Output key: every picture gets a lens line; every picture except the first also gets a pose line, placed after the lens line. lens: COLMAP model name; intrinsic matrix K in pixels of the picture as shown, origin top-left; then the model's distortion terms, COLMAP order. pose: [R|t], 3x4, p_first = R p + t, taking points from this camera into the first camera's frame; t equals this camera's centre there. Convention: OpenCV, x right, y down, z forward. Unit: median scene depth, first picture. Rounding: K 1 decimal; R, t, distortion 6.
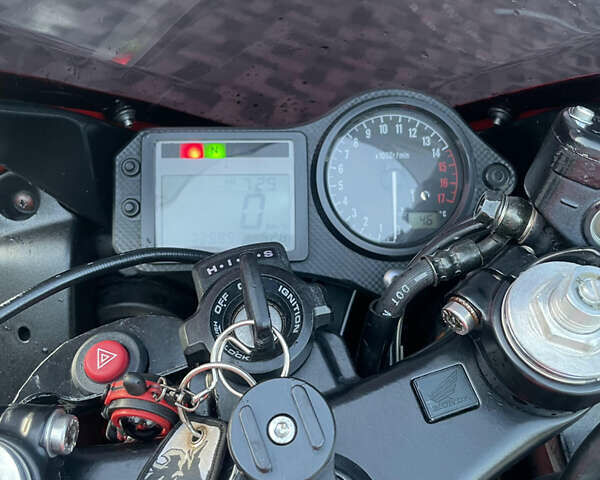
lens RADIAL K [[609.4, 0, 309.3], [0, 609.4, 230.6], [0, 0, 1]] dist [0.052599, -0.019817]
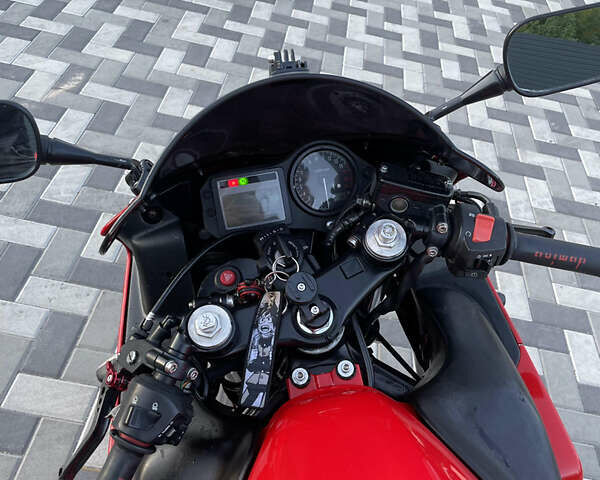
lens RADIAL K [[608.6, 0, 300.0], [0, 608.6, 240.0], [0, 0, 1]] dist [0.128860, -0.260035]
pose [[0.985016, -0.163158, 0.055884, -0.133886], [0.150883, 0.972214, 0.178983, -0.353292], [-0.083533, -0.167869, 0.982264, -1.510616]]
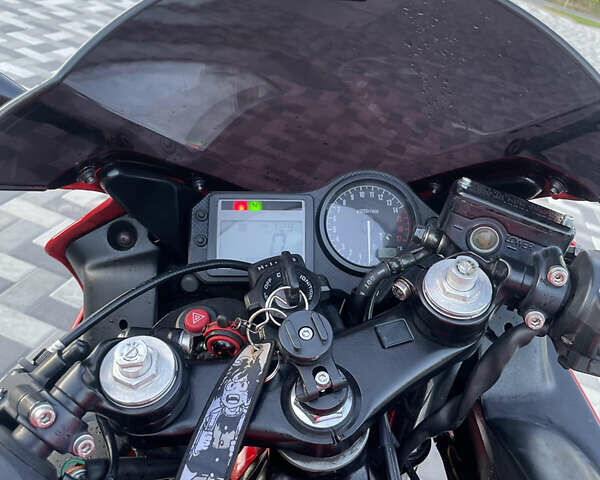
lens RADIAL K [[608.6, 0, 300.0], [0, 608.6, 240.0], [0, 0, 1]] dist [0.128860, -0.260035]
pose [[0.999830, 0.017791, 0.004820, -0.054296], [-0.017006, 0.991228, -0.131062, 0.195966], [-0.007109, 0.130957, 0.991363, -0.670979]]
